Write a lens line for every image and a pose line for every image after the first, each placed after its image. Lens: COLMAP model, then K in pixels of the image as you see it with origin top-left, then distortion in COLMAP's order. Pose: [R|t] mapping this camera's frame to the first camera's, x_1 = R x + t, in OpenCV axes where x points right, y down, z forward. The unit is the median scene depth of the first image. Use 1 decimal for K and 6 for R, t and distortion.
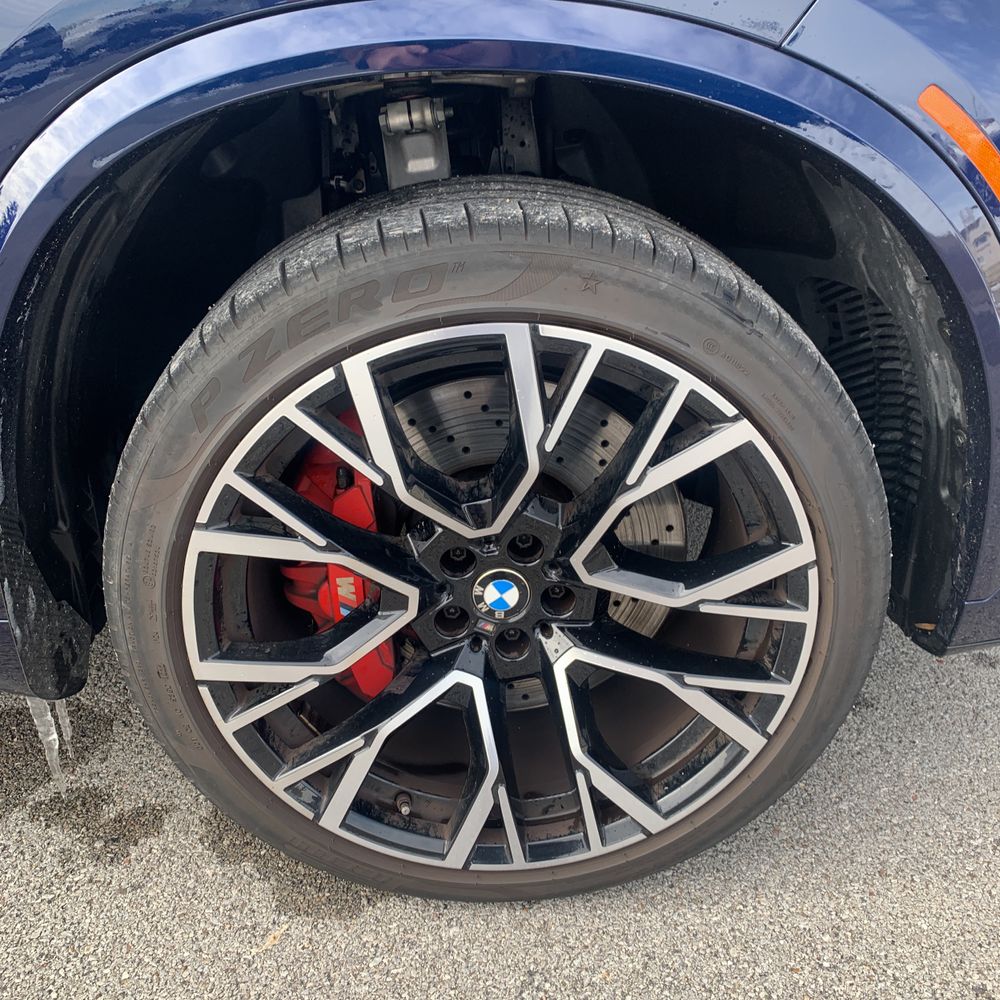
lens RADIAL K [[1023.8, 0, 502.3], [0, 1023.8, 486.6], [0, 0, 1]] dist [0.063301, -0.148478]
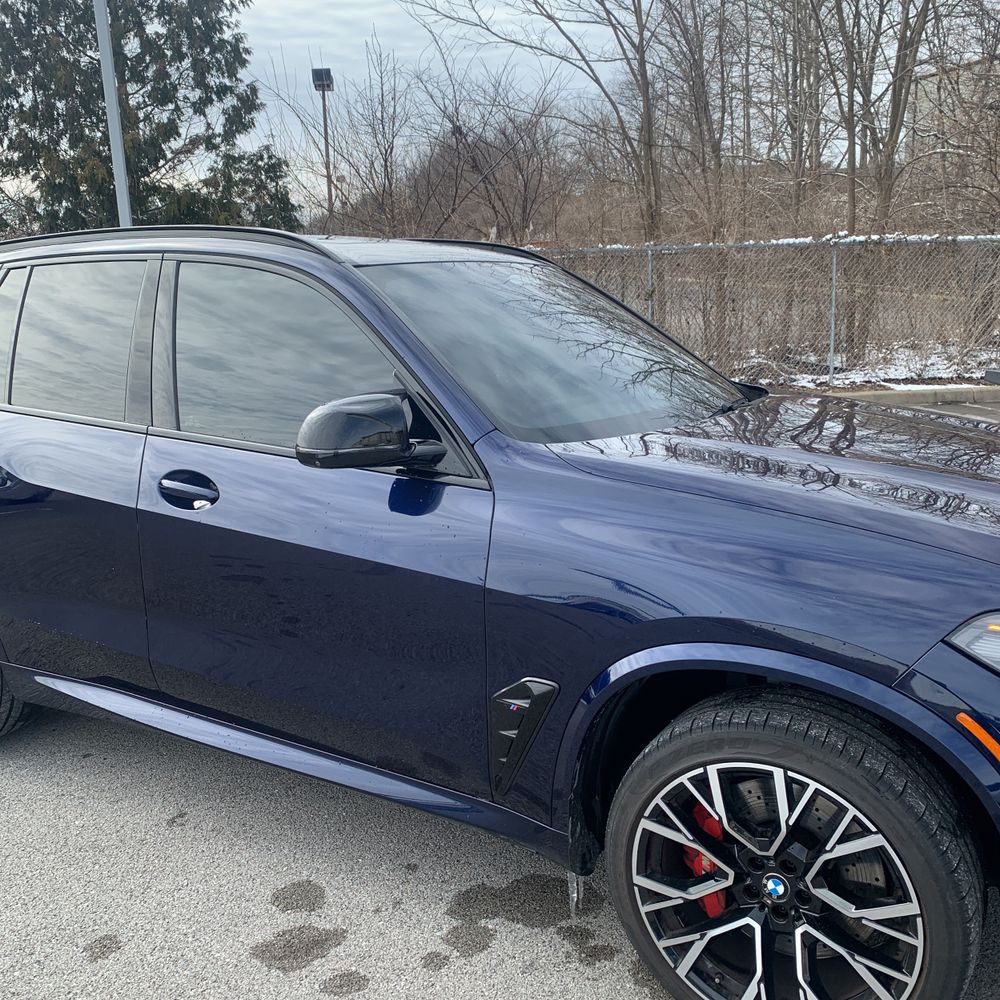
lens RADIAL K [[1013.5, 0, 494.7], [0, 1013.5, 497.6], [0, 0, 1]] dist [0.008715, -0.006097]
pose [[0.836612, 0.096171, -0.539287, 0.581225], [-0.219203, 0.960987, -0.168683, -0.189397], [0.502026, 0.259336, 0.825055, -1.248697]]
